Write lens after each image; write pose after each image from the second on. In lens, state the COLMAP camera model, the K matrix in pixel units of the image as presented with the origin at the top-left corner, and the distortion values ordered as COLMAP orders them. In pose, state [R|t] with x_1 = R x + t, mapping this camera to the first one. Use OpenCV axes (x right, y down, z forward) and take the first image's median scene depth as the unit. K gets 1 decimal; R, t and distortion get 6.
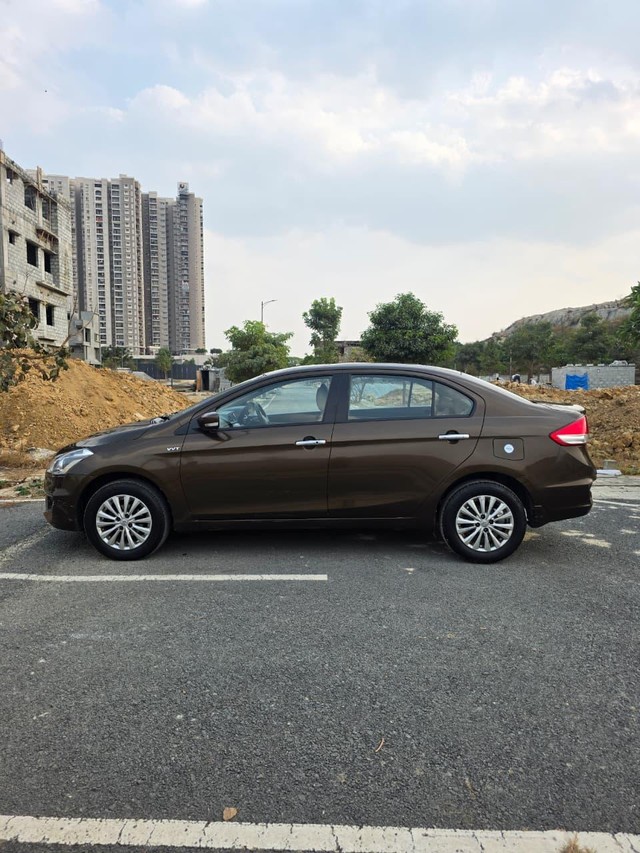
lens RADIAL K [[577.8, 0, 322.2], [0, 577.8, 416.5], [0, 0, 1]] dist [0.054745, -0.054995]
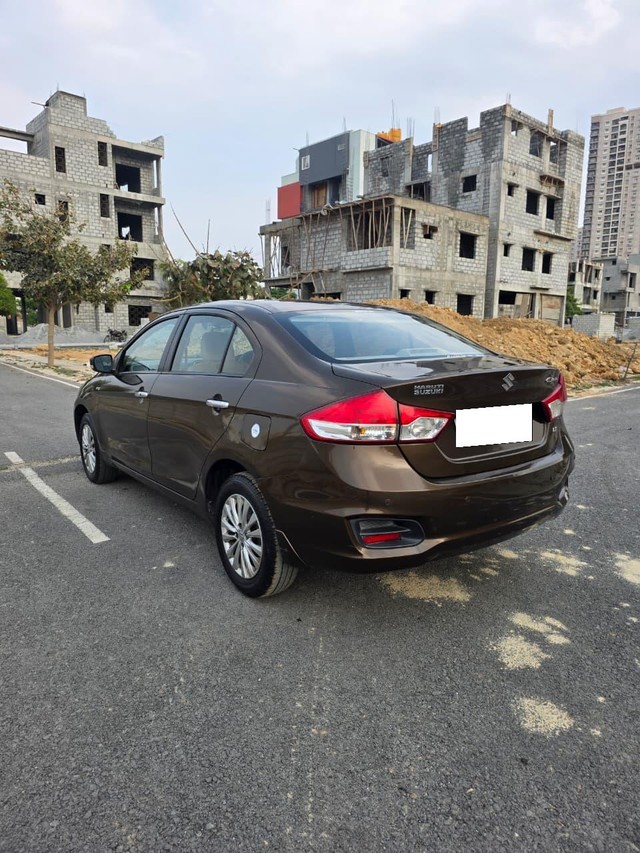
lens RADIAL K [[577.8, 0, 322.2], [0, 577.8, 416.5], [0, 0, 1]] dist [0.054745, -0.054995]
pose [[0.620912, 0.118794, -0.774827, 0.101768], [-0.052285, 0.992525, 0.110272, -0.004044], [0.782135, -0.027957, 0.622482, 0.079131]]
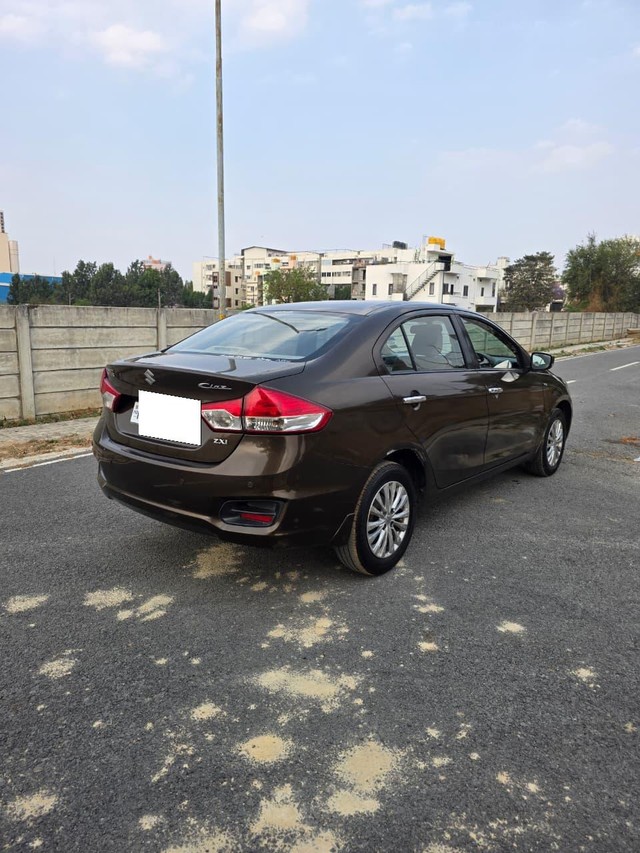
lens RADIAL K [[580.9, 0, 311.5], [0, 580.9, 409.5], [0, 0, 1]] dist [0.057558, -0.063810]
pose [[-0.627328, 0.119875, -0.769473, 0.108921], [-0.058056, 0.978133, 0.199712, -0.014653], [0.776588, 0.169958, -0.606651, 0.209087]]
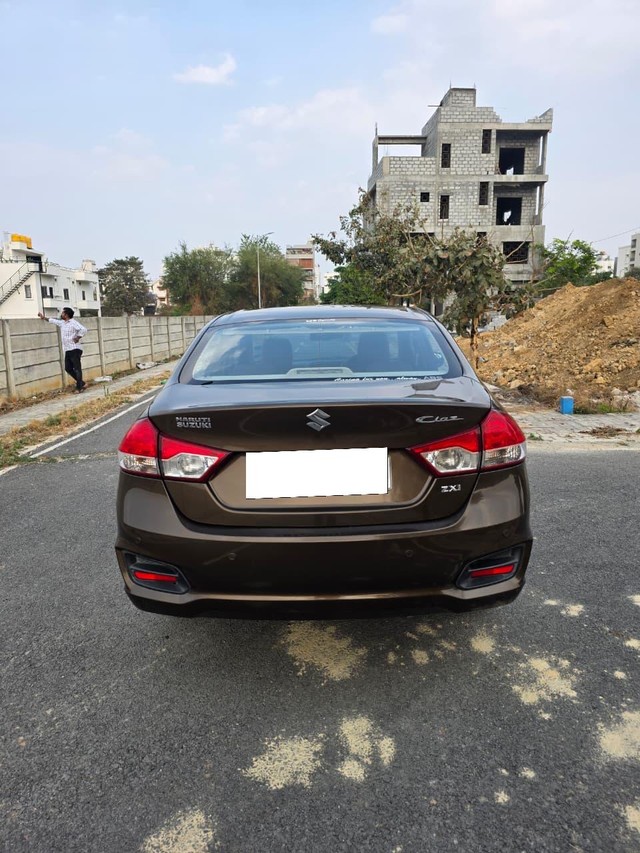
lens RADIAL K [[577.8, 0, 322.2], [0, 577.8, 416.5], [0, 0, 1]] dist [0.054745, -0.054995]
pose [[0.012067, 0.170390, -0.985303, 0.114532], [-0.043770, 0.984520, 0.169719, -0.011253], [0.998969, 0.041078, 0.019338, 0.140940]]
